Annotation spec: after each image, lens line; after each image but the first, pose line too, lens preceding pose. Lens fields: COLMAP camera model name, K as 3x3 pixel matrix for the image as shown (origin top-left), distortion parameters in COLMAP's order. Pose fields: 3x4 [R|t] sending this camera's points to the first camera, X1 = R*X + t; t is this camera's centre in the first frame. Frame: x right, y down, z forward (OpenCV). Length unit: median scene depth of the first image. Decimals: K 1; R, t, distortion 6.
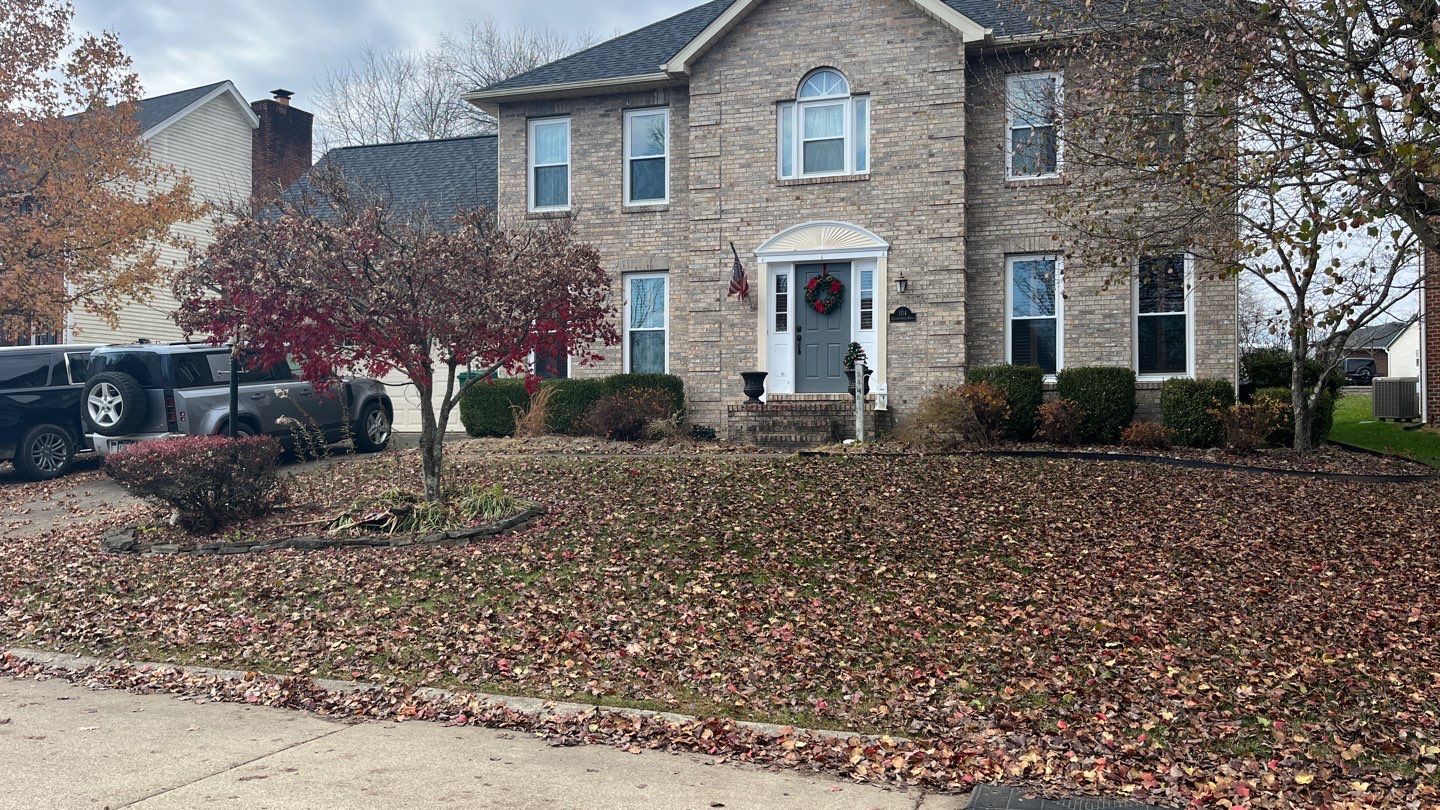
lens RADIAL K [[1124.8, 0, 720.0], [0, 1124.8, 405.0], [0, 0, 1]] dist [0.071927, -0.164518]
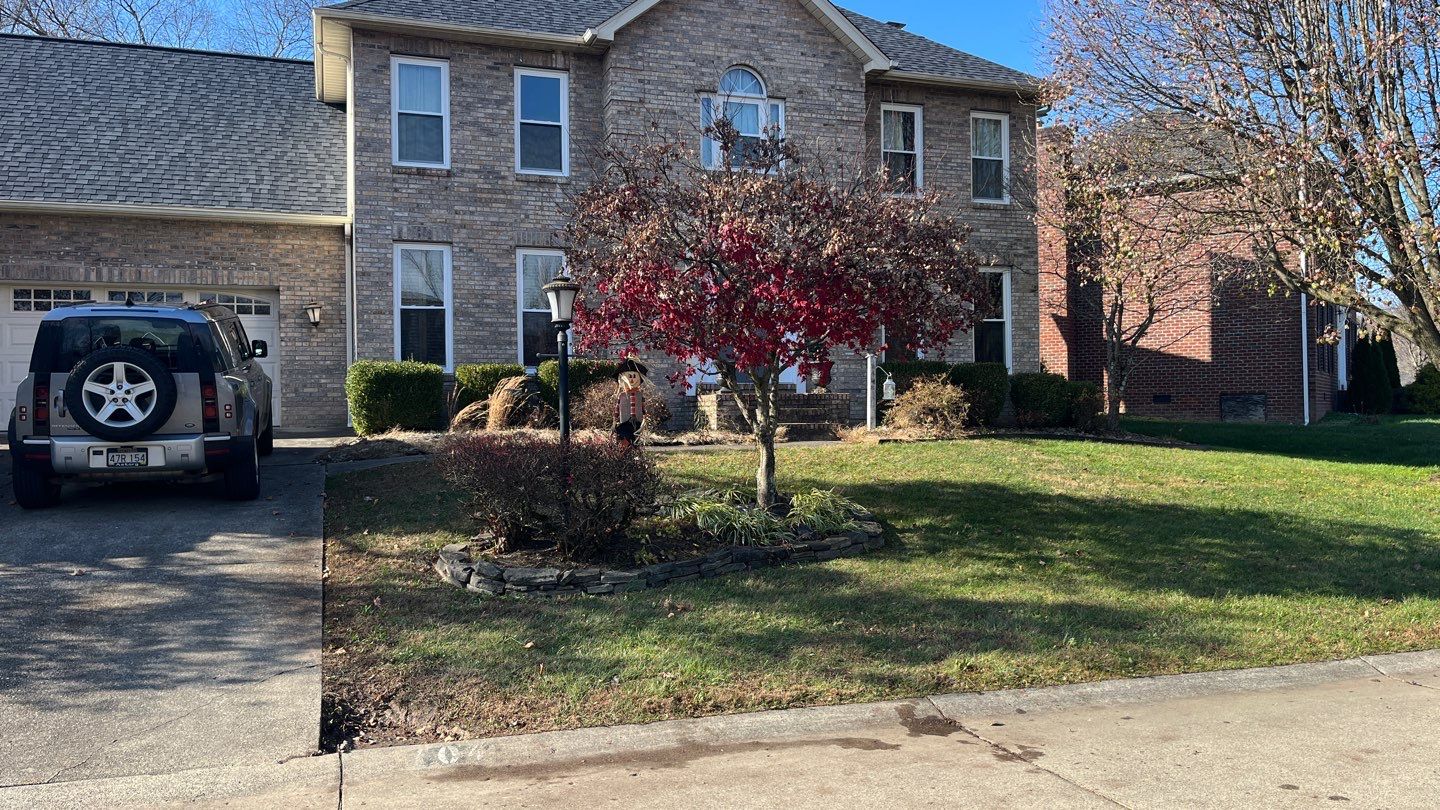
lens RADIAL K [[1124.8, 0, 720.0], [0, 1124.8, 405.0], [0, 0, 1]] dist [0.071927, -0.164518]
pose [[0.781530, -0.006625, 0.623833, -0.562476], [-0.002562, 0.999901, 0.013829, -0.003893], [-0.623863, -0.012406, 0.781435, 0.204319]]
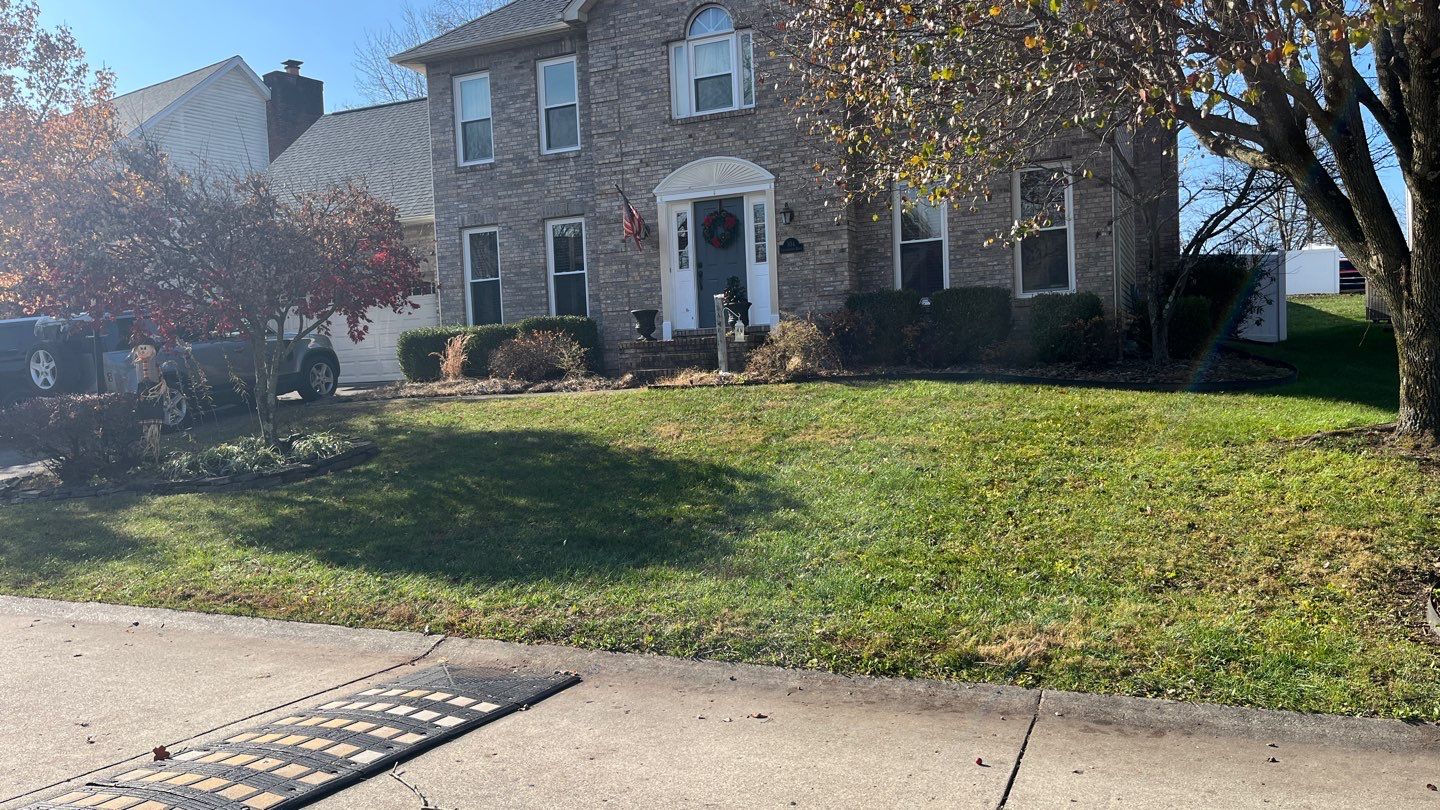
lens RADIAL K [[1124.8, 0, 720.0], [0, 1124.8, 405.0], [0, 0, 1]] dist [0.071927, -0.164518]
pose [[0.992205, -0.042020, -0.117320, 0.203842], [0.048532, 0.997404, 0.053205, 0.005982], [0.114780, -0.058484, 0.991668, -0.024348]]
